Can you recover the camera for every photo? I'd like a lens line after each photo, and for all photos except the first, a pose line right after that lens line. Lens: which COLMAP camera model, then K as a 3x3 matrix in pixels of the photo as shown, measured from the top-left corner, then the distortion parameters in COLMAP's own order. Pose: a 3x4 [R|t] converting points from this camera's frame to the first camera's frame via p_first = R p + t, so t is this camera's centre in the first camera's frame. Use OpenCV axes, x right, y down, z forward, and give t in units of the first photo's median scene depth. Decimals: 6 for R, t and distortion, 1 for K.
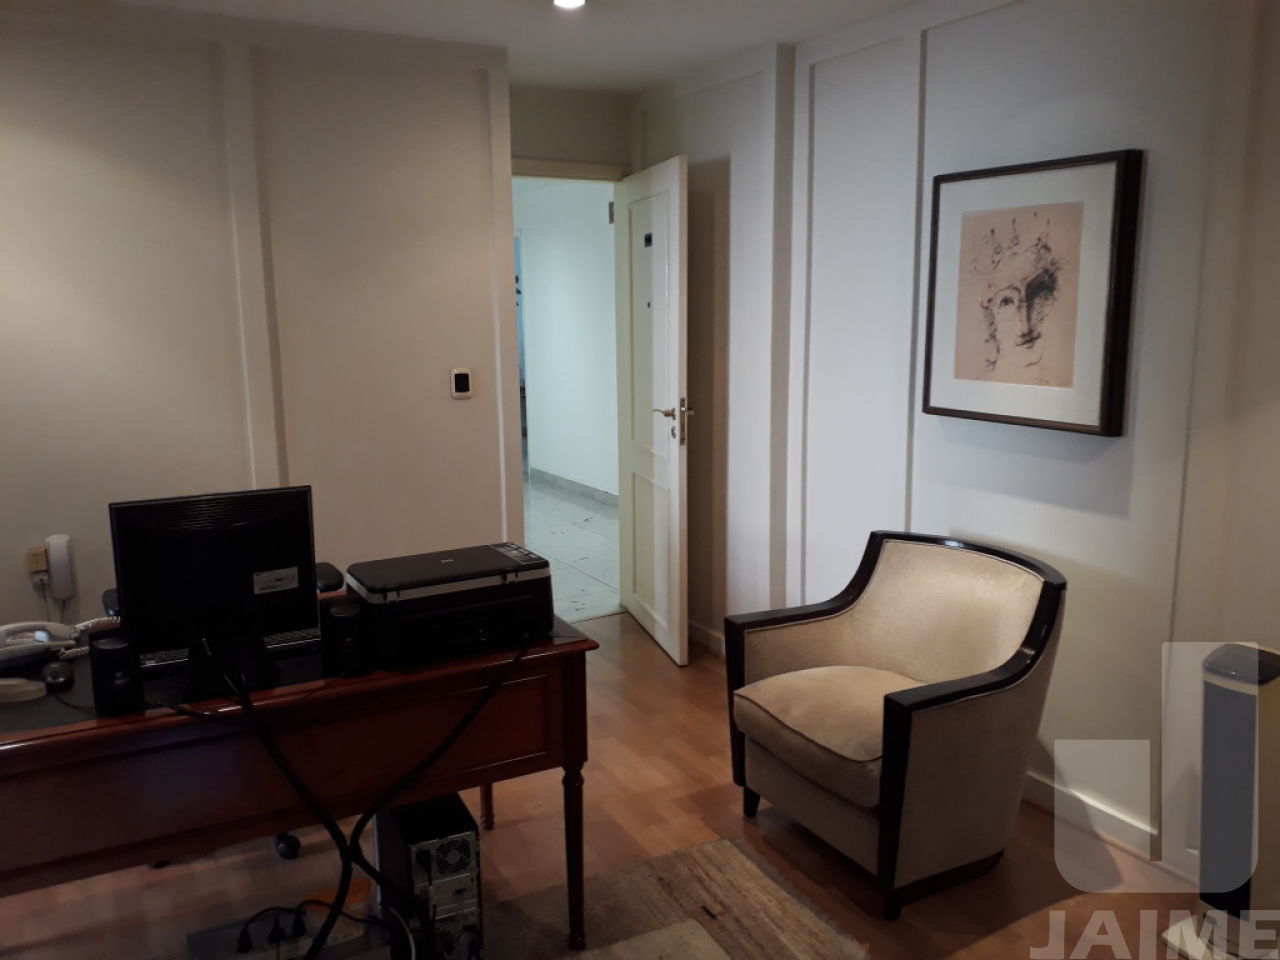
lens RADIAL K [[1006.8, 0, 640.0], [0, 1006.8, 480.0], [0, 0, 1]] dist [0.052693, -0.108354]
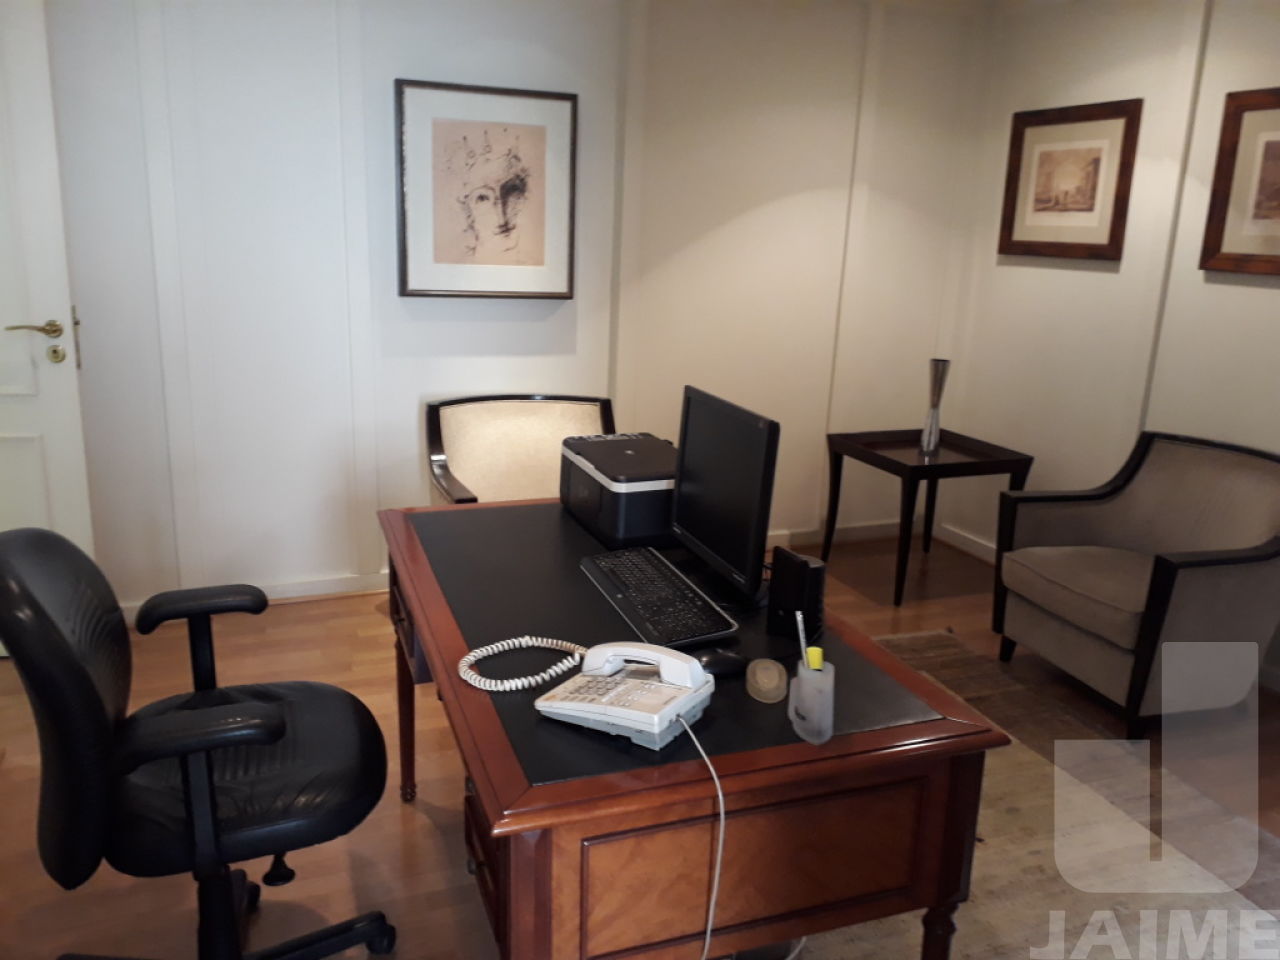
lens RADIAL K [[1006.8, 0, 640.0], [0, 1006.8, 480.0], [0, 0, 1]] dist [0.052693, -0.108354]
pose [[0.174910, -0.234934, 0.956145, -0.889068], [0.135026, 0.967663, 0.213063, -0.081065], [-0.975282, 0.091837, 0.200976, 0.602110]]
